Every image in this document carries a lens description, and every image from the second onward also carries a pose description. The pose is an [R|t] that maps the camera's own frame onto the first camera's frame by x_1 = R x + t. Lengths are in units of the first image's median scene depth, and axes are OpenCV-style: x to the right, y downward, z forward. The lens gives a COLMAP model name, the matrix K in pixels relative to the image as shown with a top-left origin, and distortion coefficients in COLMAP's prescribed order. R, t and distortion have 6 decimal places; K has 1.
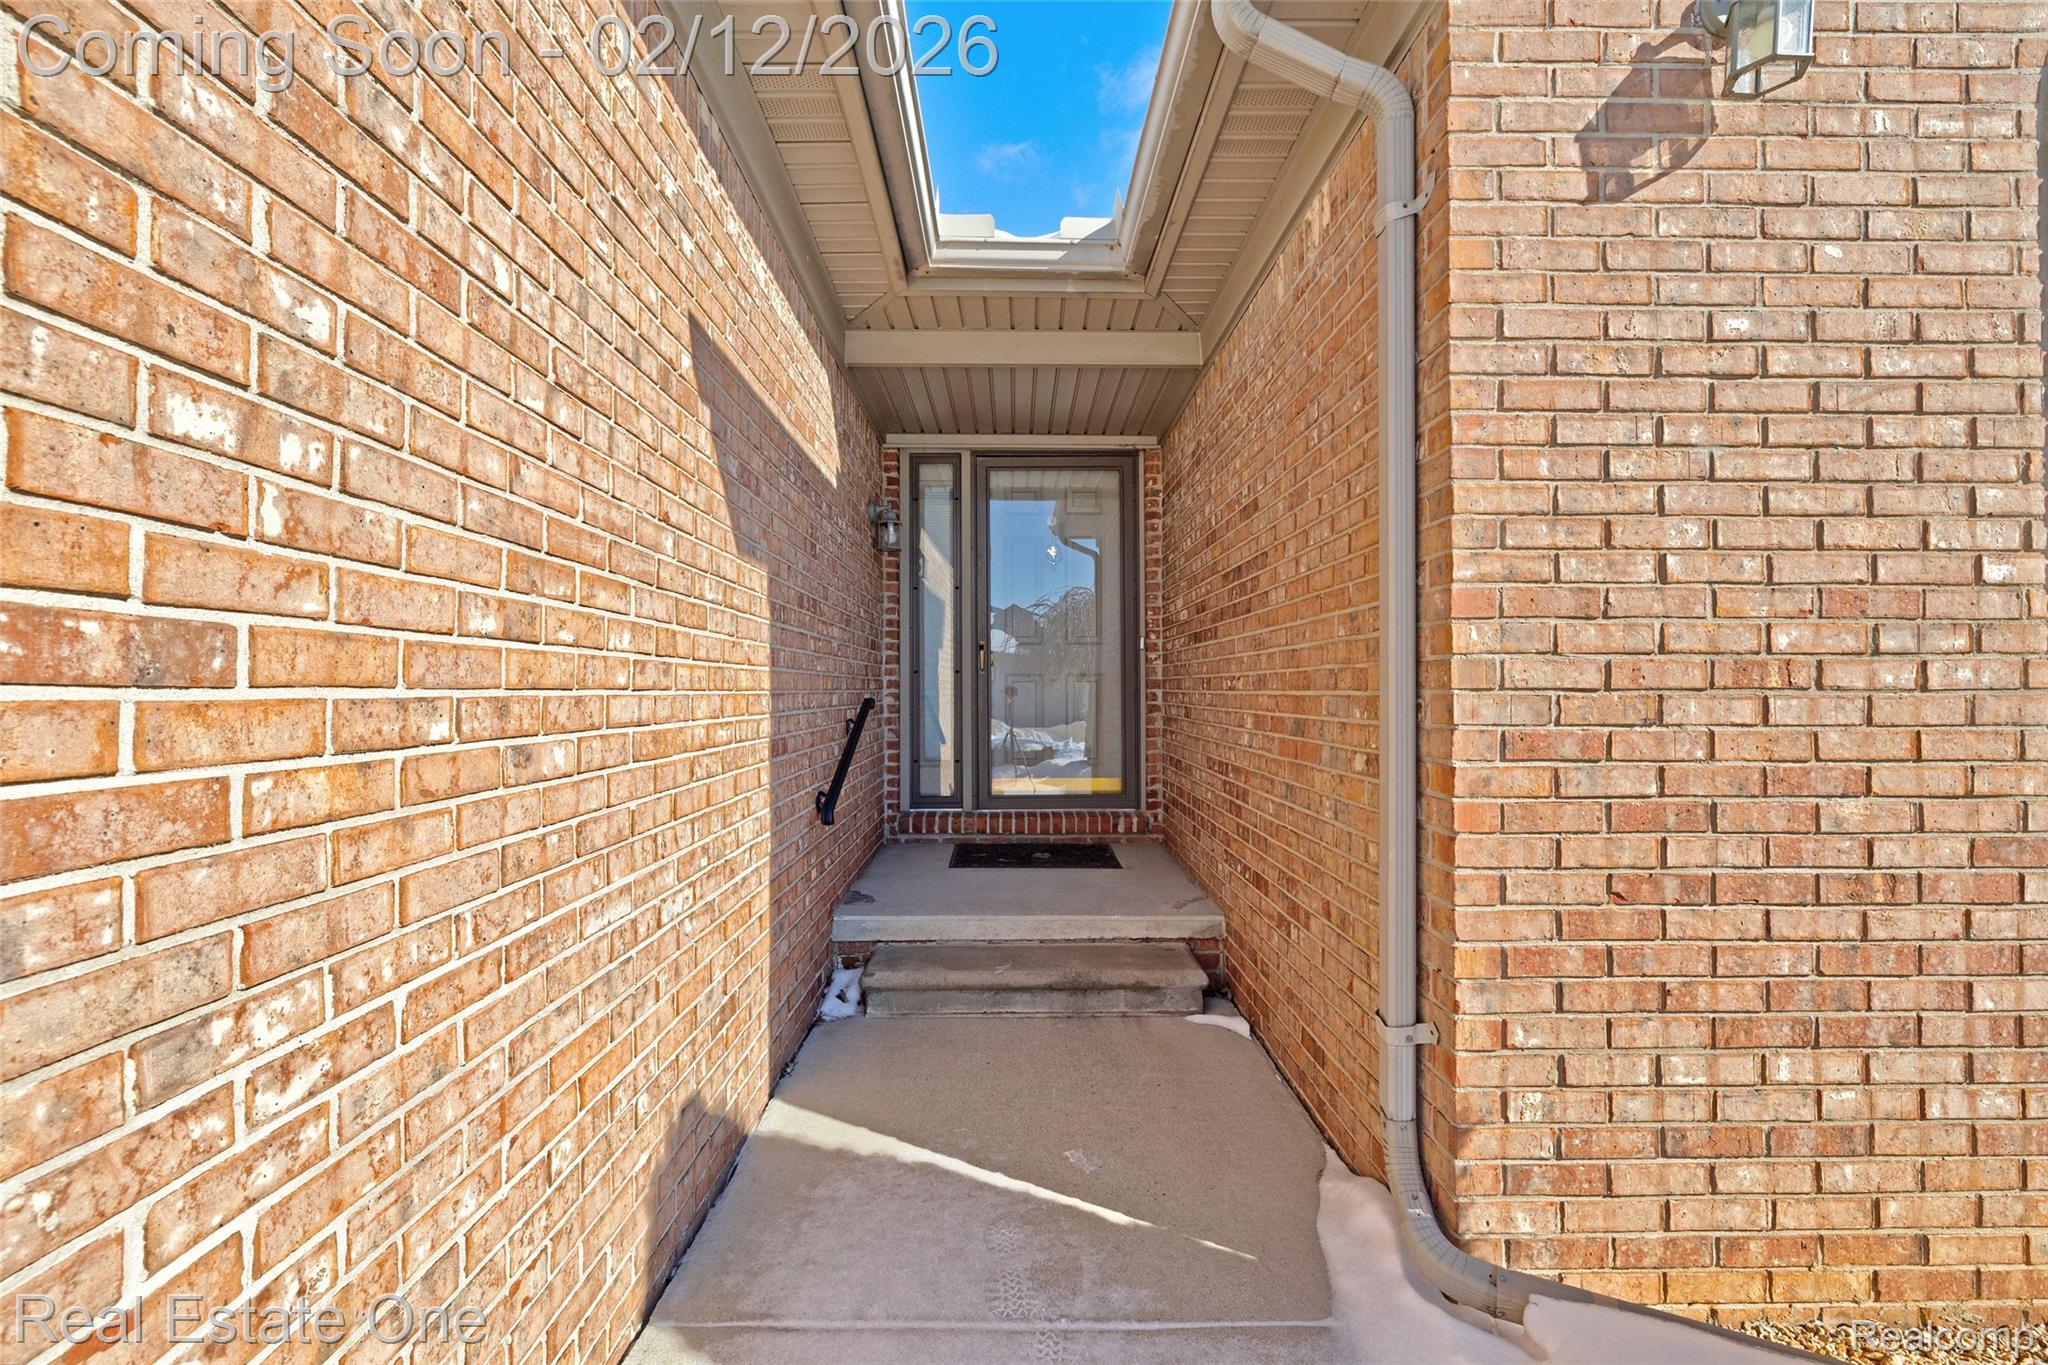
lens RADIAL K [[871.5, 0, 1021.3], [0, 871.5, 679.3], [0, 0, 1]] dist [-0.001514, 0.000216]
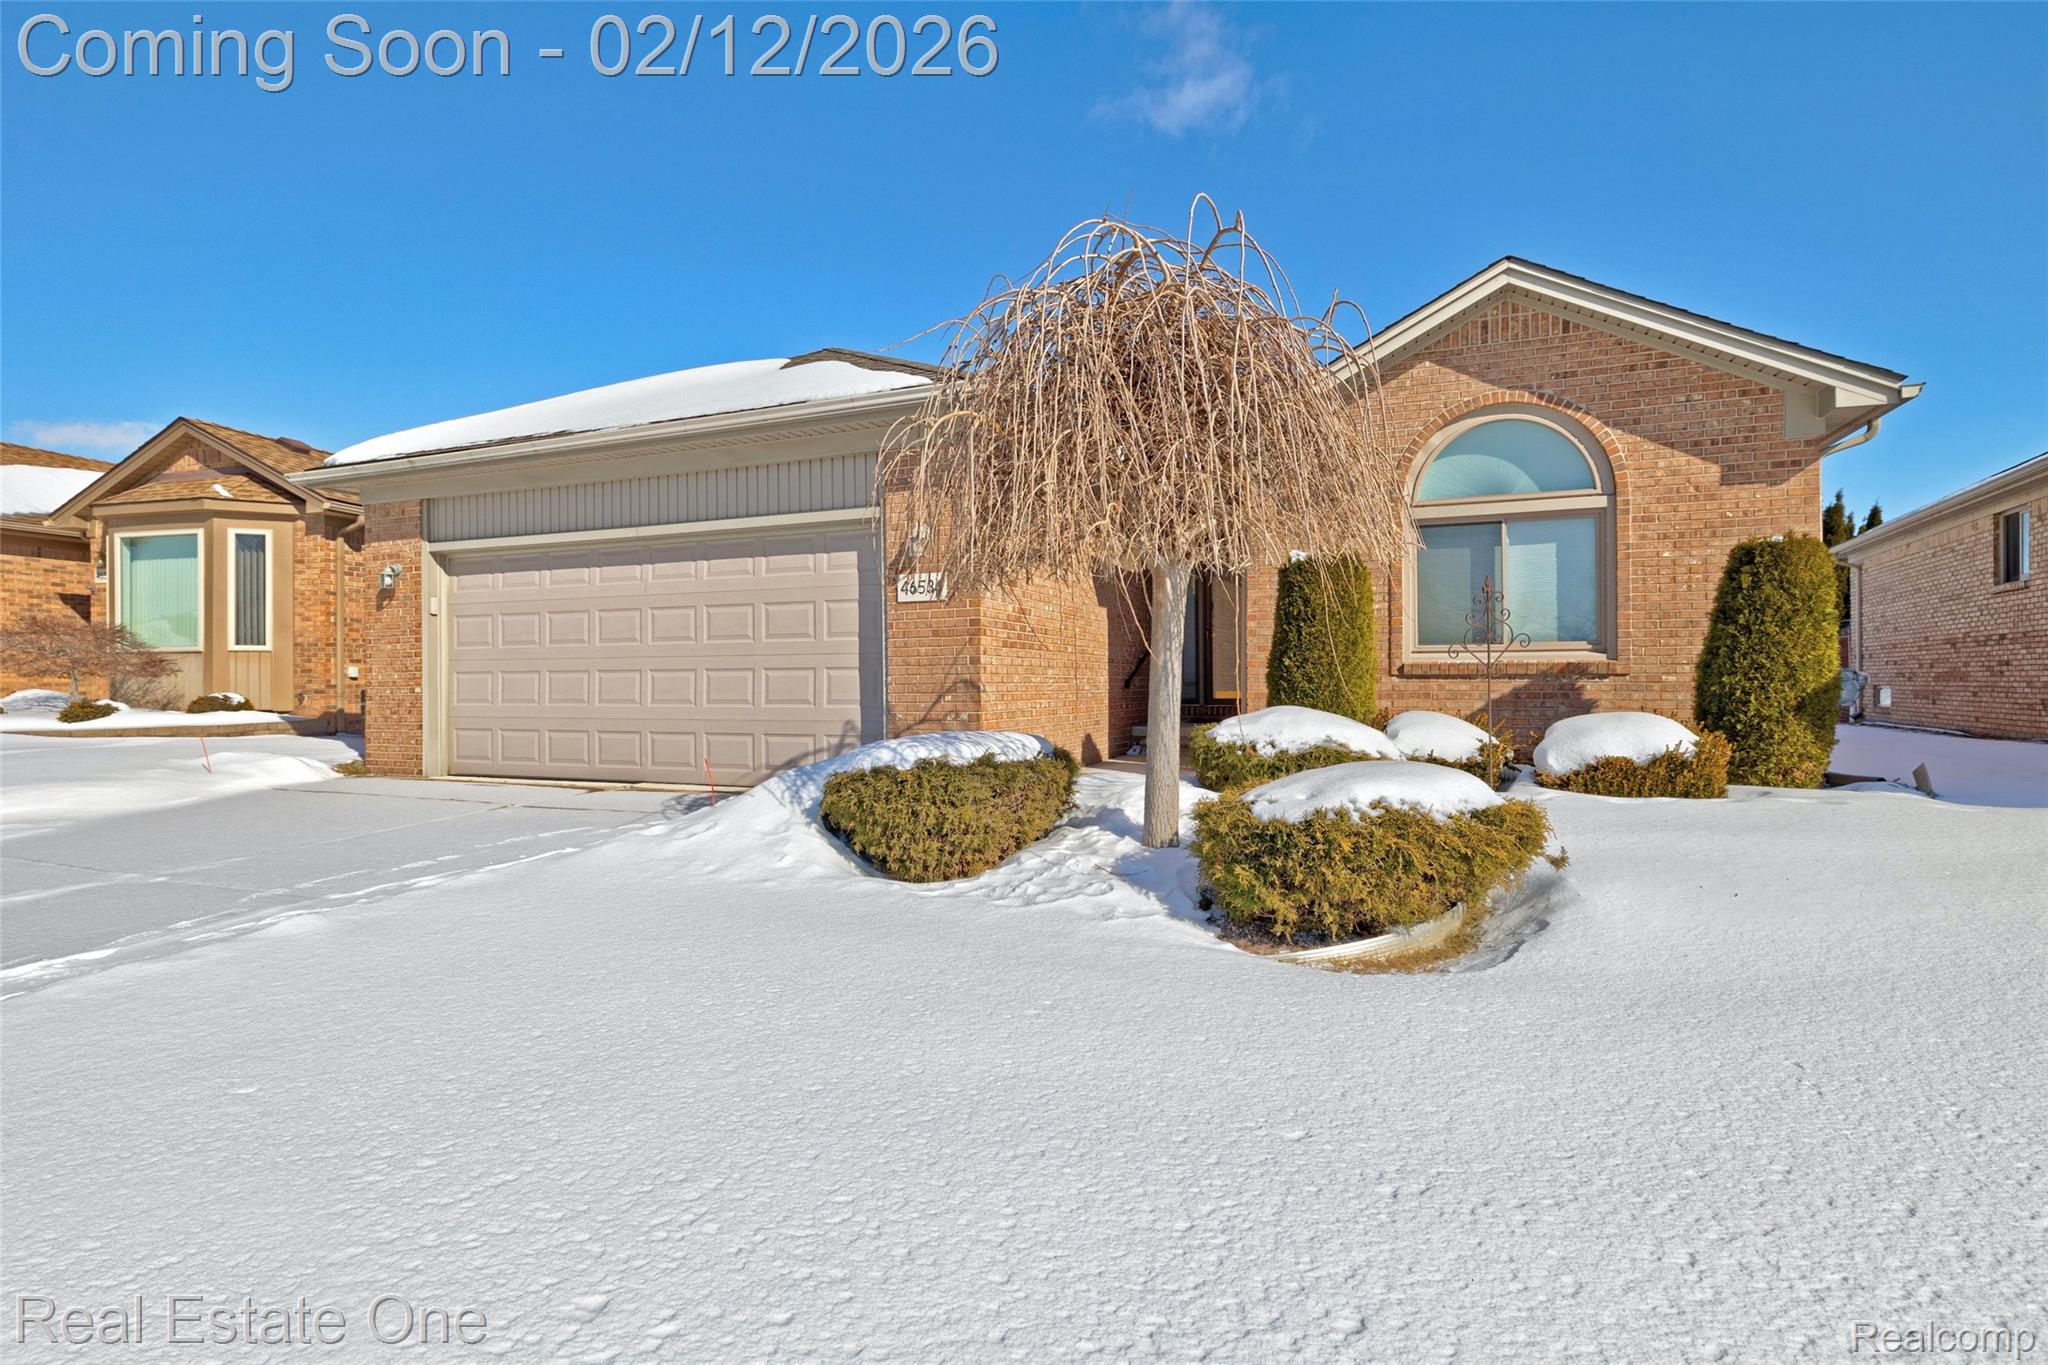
lens RADIAL K [[995.7, 0, 1024.0], [0, 995.7, 682.5], [0, 0, 1]] dist [-0.002736, -0.000238]
pose [[0.925493, -0.004413, -0.378738, 1.295854], [0.009479, 0.999889, 0.011512, 0.171920], [0.378645, -0.014245, 0.925432, -4.017043]]
